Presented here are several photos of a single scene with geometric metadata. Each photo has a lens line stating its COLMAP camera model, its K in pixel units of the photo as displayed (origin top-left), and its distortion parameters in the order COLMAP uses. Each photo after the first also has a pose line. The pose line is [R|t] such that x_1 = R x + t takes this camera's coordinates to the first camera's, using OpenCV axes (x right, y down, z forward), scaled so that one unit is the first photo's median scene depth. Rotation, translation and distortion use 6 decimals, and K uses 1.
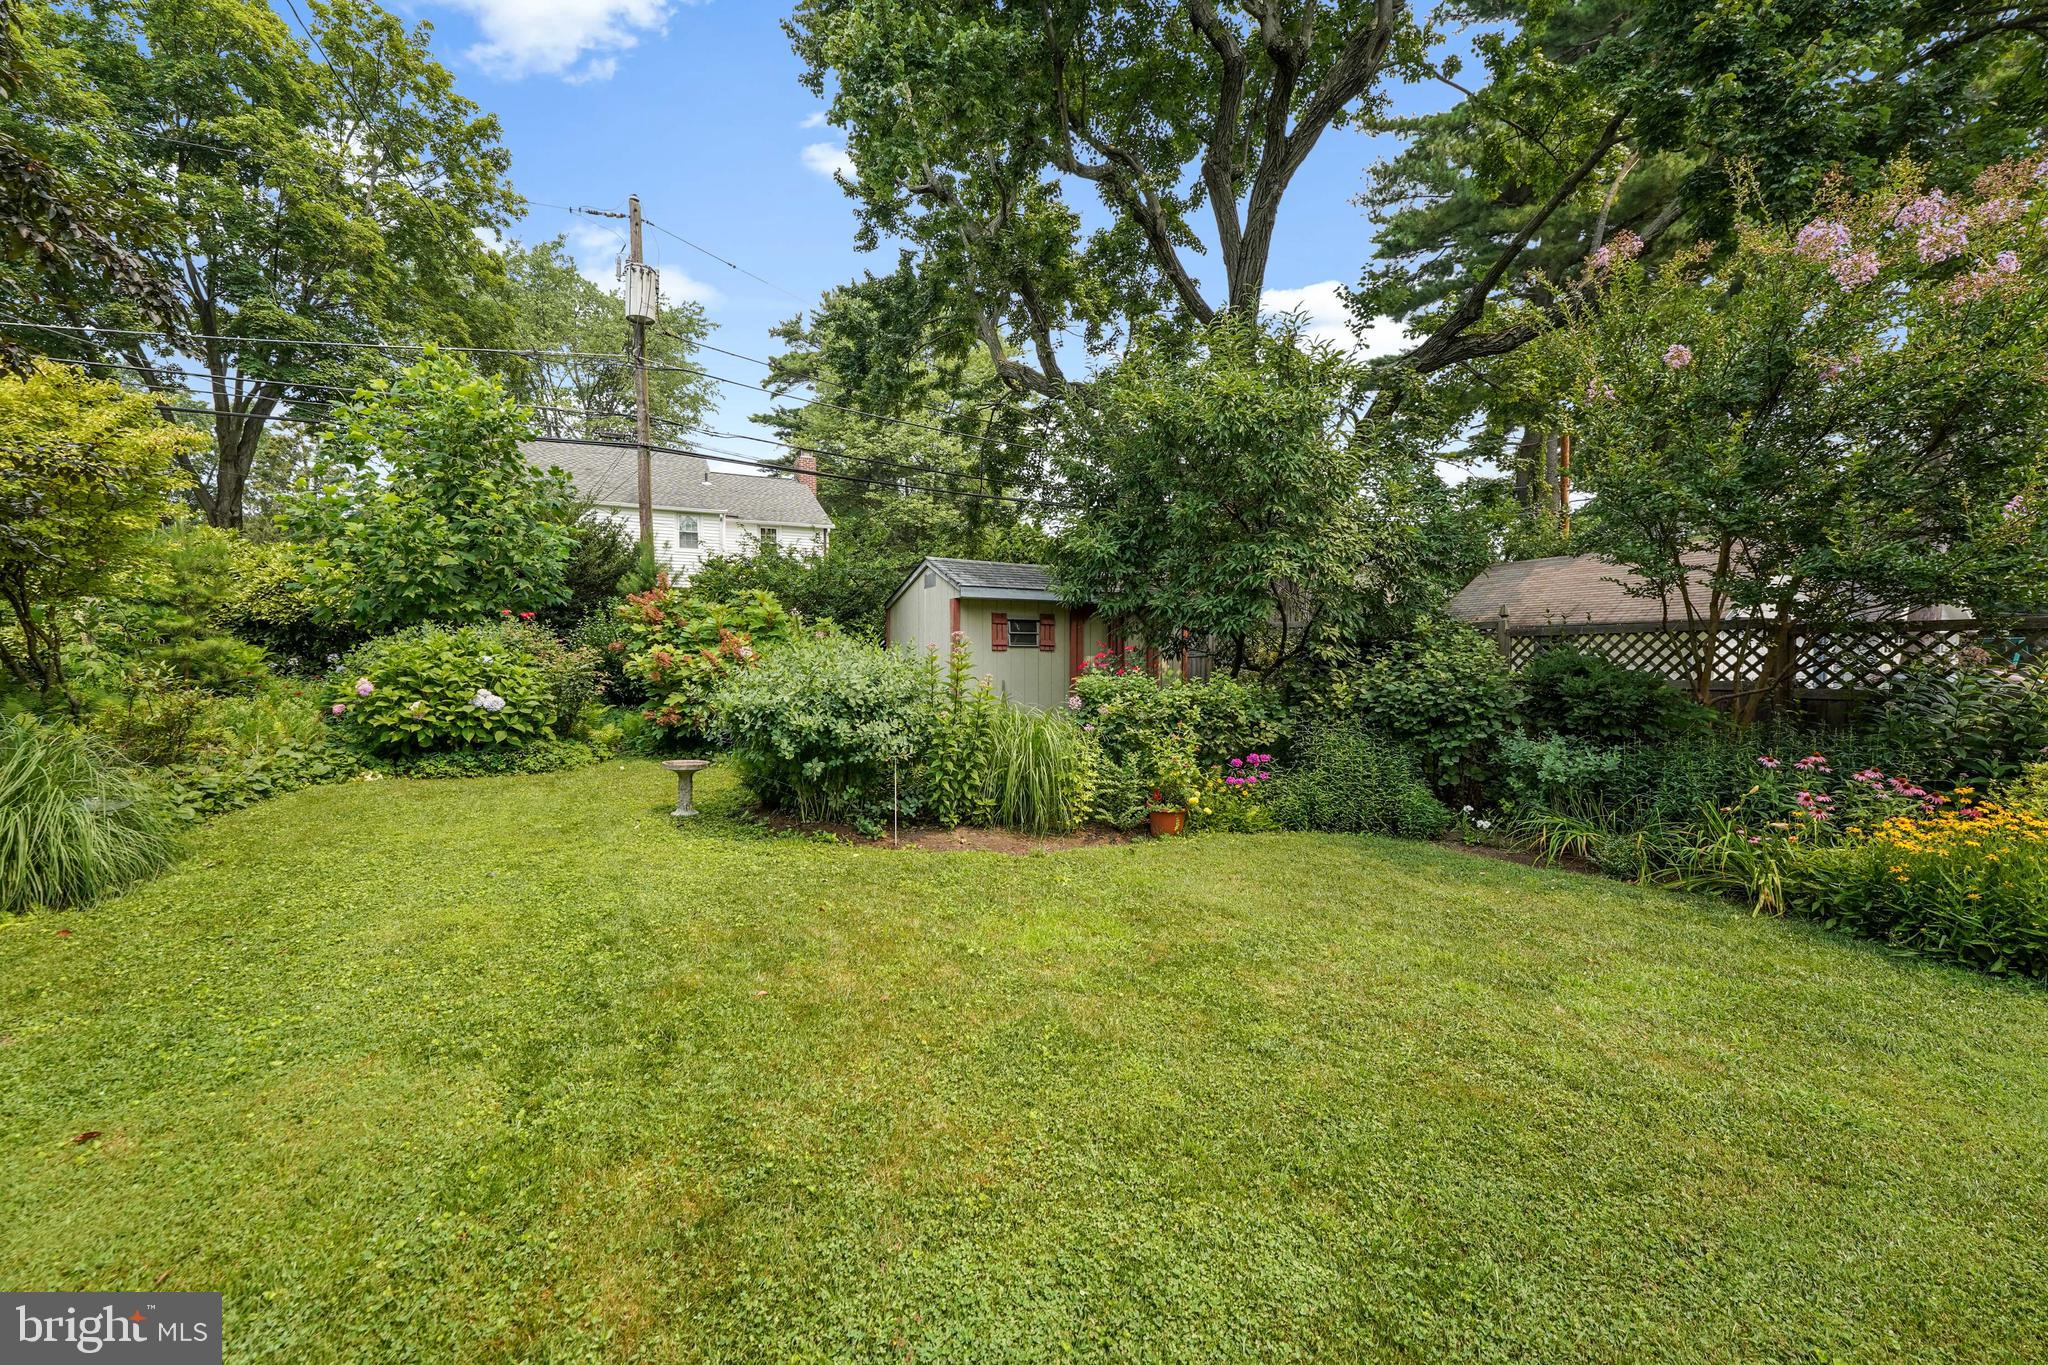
lens RADIAL K [[831.3, 0, 1023.2], [0, 831.3, 685.2], [0, 0, 1]] dist [-0.000823, -0.000253]
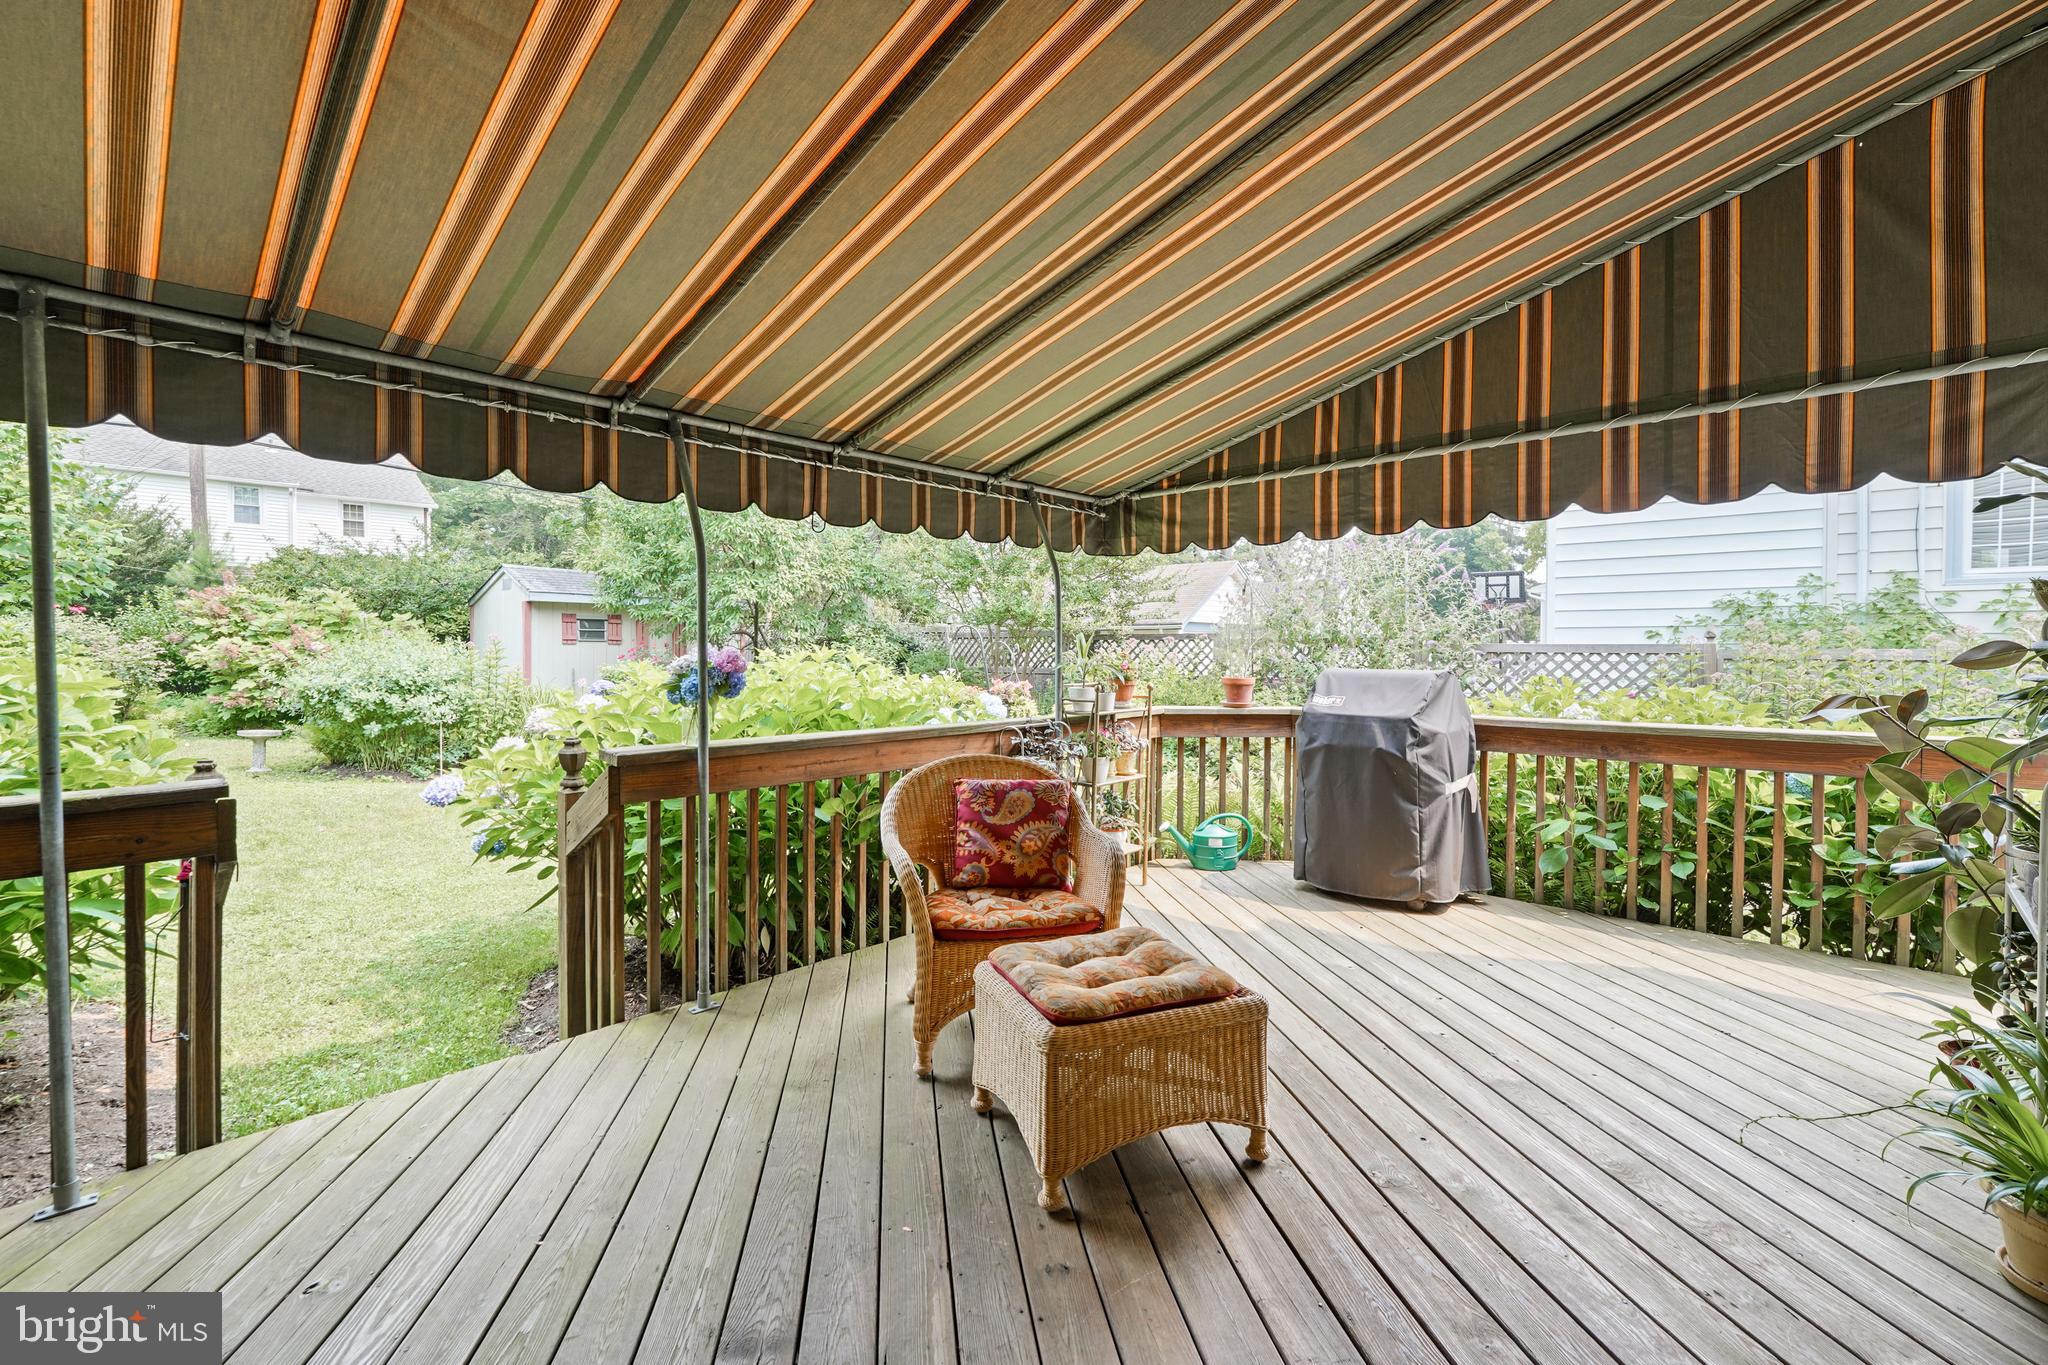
lens RADIAL K [[887.8, 0, 1021.5], [0, 887.8, 669.9], [0, 0, 1]] dist [-0.000335, -0.000250]
pose [[0.942138, -0.000915, 0.335224, 0.167170], [0.002954, 0.999980, -0.005573, 0.005566], [-0.335213, 0.006241, 0.942122, -0.471233]]
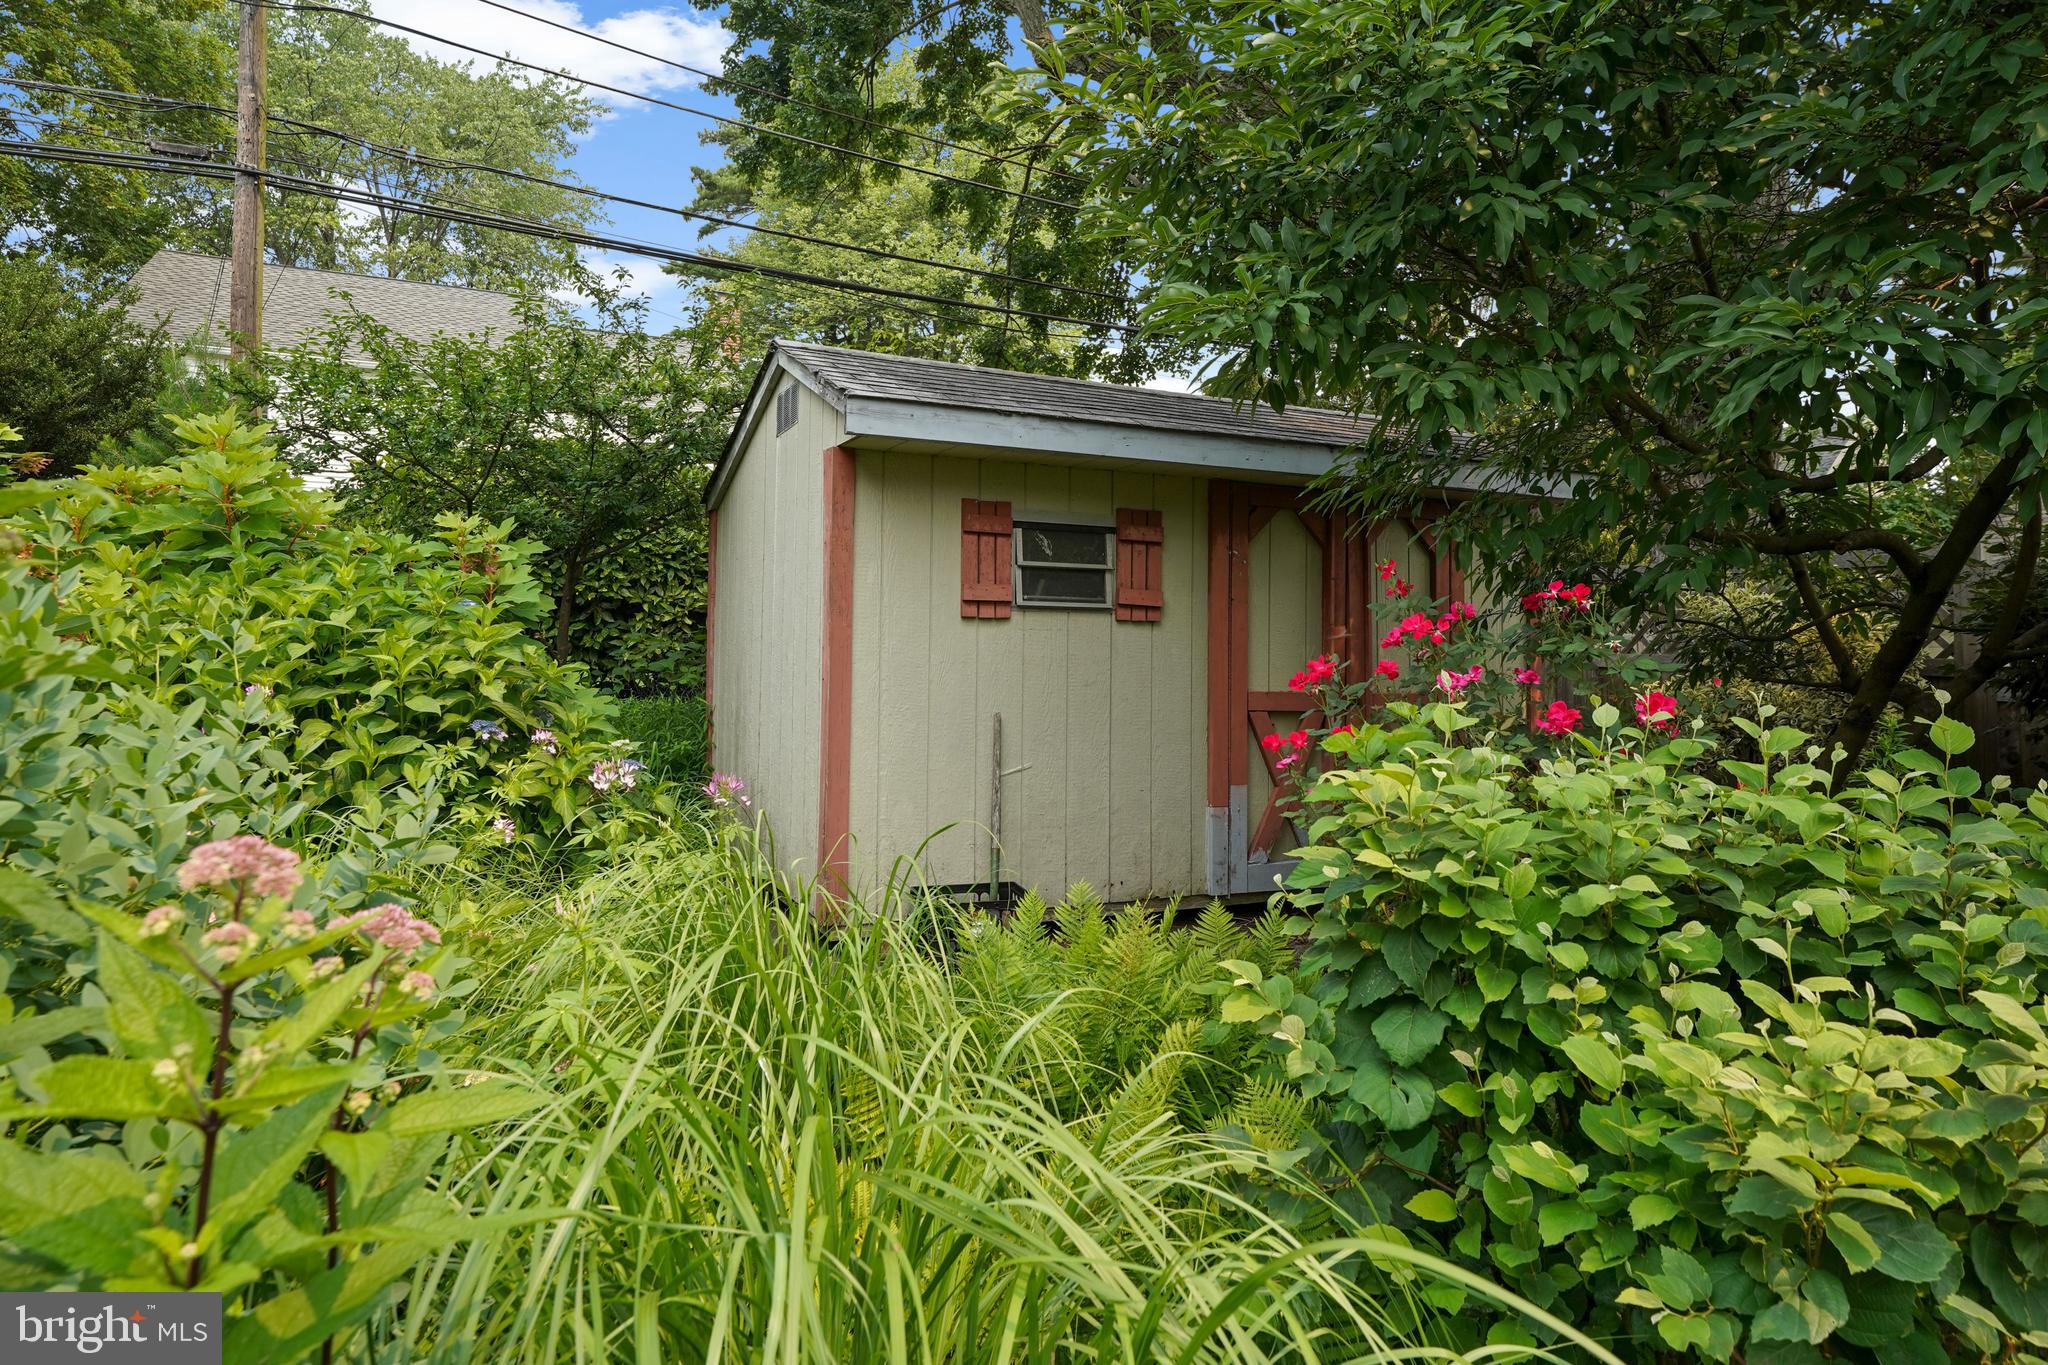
lens RADIAL K [[1131.5, 0, 1026.6], [0, 1131.5, 672.5], [0, 0, 1]] dist [-0.000472, 0.000023]
pose [[0.998213, 0.008169, -0.059194, 0.012157], [-0.008590, 0.999940, -0.006859, -0.019606], [0.059135, 0.007355, 0.998223, 0.601515]]
